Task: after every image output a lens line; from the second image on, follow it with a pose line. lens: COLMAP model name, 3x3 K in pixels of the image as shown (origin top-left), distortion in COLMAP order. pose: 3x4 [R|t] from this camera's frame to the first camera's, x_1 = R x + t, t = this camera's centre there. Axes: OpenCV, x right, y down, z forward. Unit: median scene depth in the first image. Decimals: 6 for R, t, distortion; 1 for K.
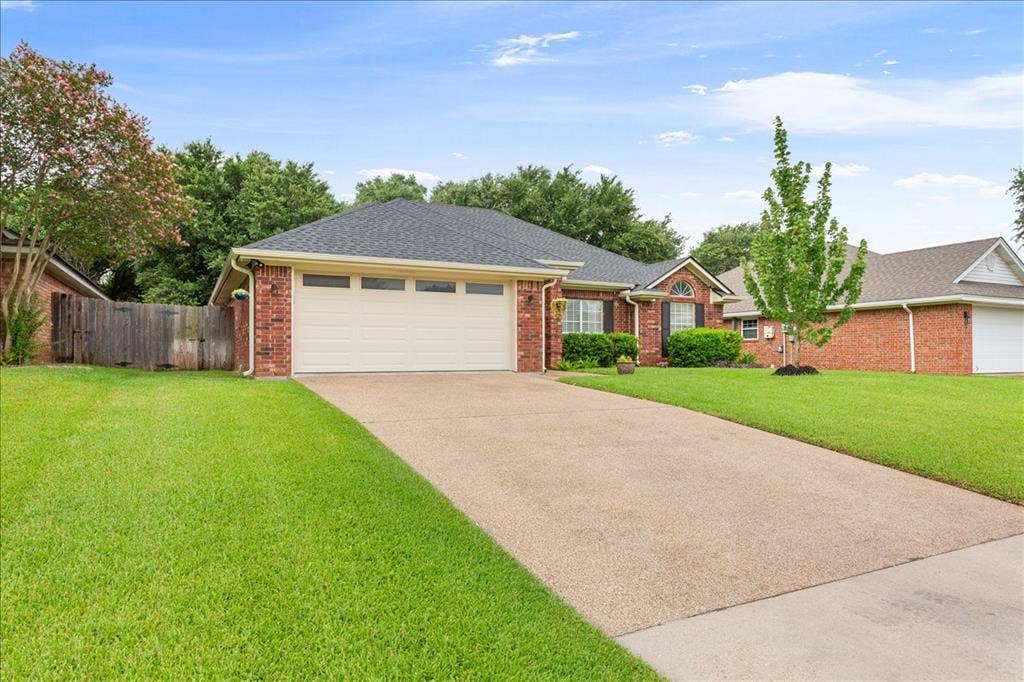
lens RADIAL K [[622.2, 0, 509.4], [0, 622.2, 334.0], [0, 0, 1]] dist [0.000598, 0.000841]
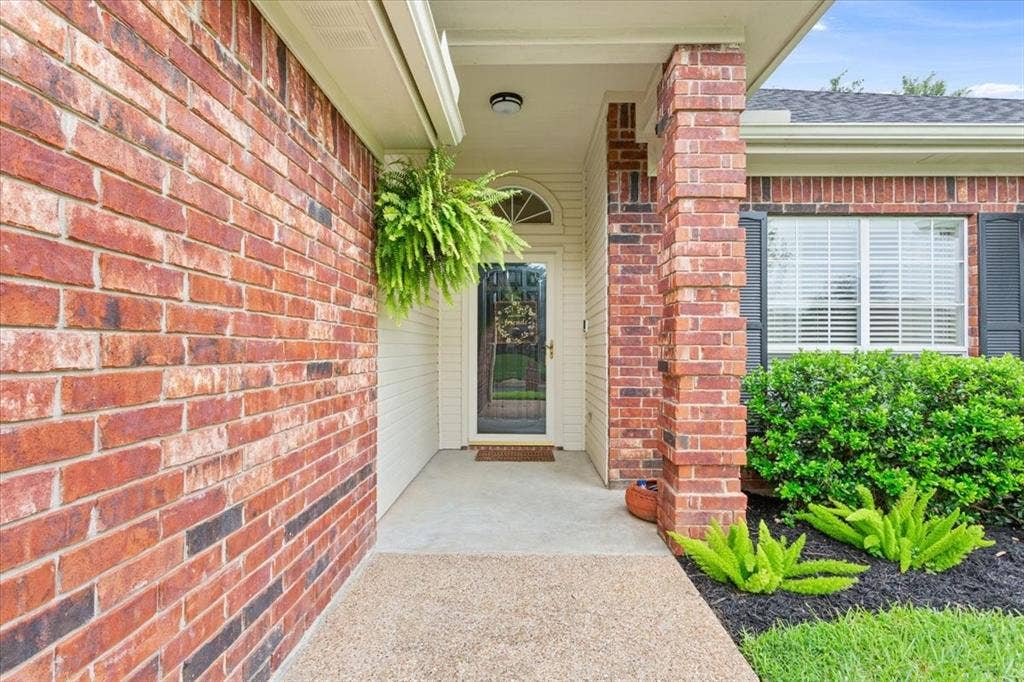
lens RADIAL K [[493.4, 0, 515.1], [0, 493.4, 341.7], [0, 0, 1]] dist [0.003384, 0.000738]
pose [[0.879549, -0.000067, -0.475809, 0.095417], [0.010823, 0.999744, 0.019865, -0.011320], [0.475686, -0.022622, 0.879324, 0.840558]]
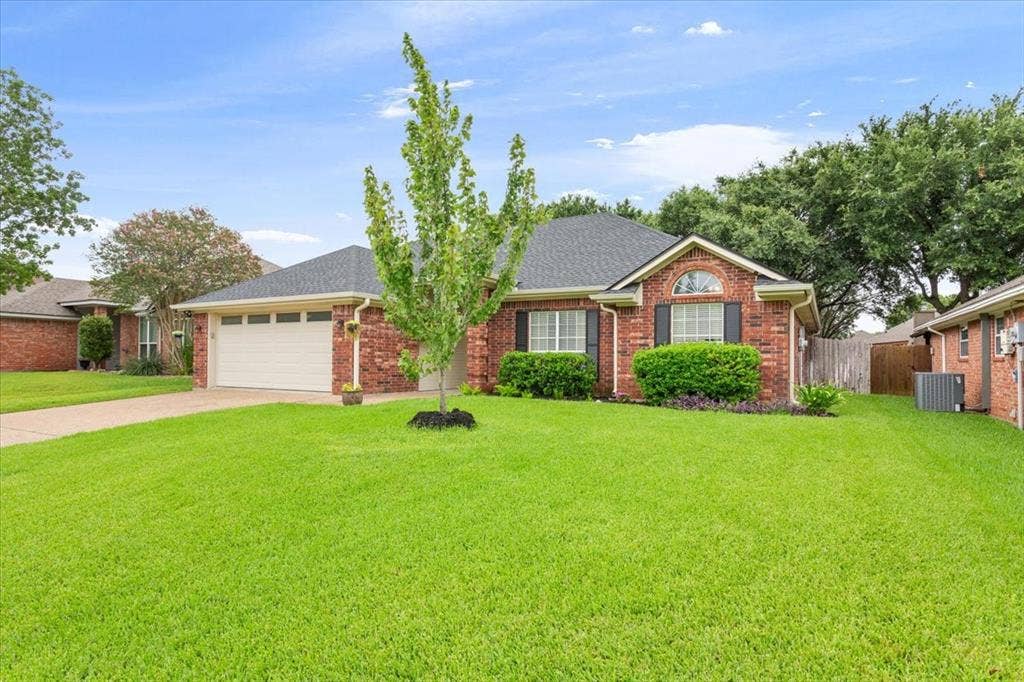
lens RADIAL K [[554.5, 0, 515.7], [0, 554.5, 350.1], [0, 0, 1]] dist [0.001770, -0.000439]
pose [[0.557069, -0.007952, -0.830428, 0.776365], [0.019439, 0.999805, 0.003466, -0.008243], [0.830239, -0.018073, 0.557115, 0.607292]]
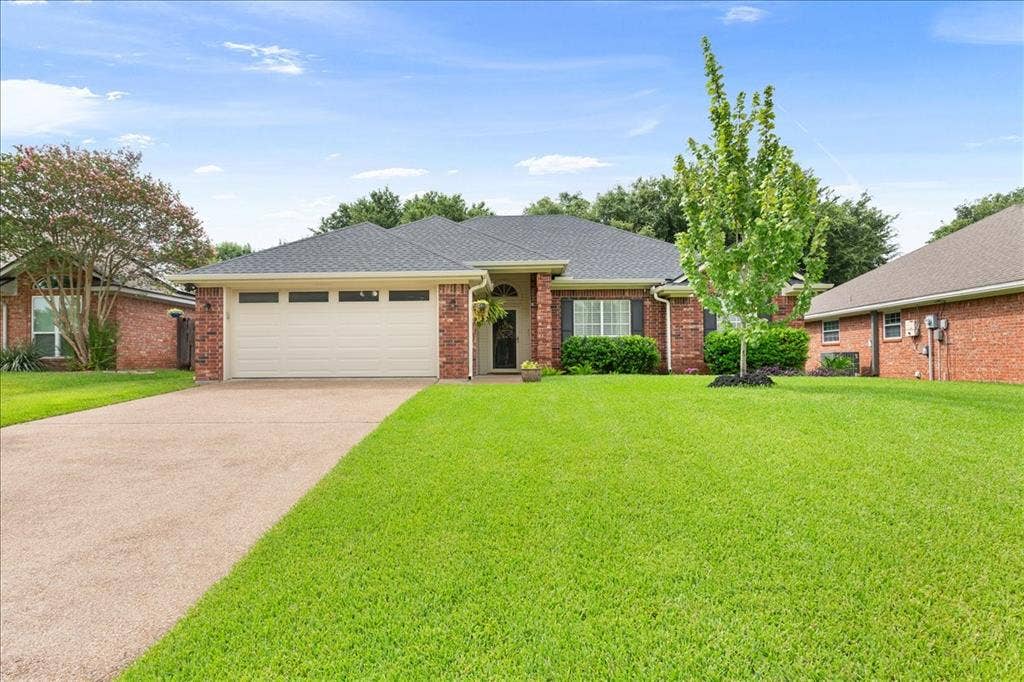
lens RADIAL K [[554.5, 0, 502.4], [0, 554.5, 348.0], [0, 0, 1]] dist [0.001770, -0.000439]
pose [[0.873892, -0.015594, -0.485869, 0.429240], [0.021819, 0.999736, 0.007157, 0.007342], [0.485630, -0.016856, 0.874002, 0.235063]]
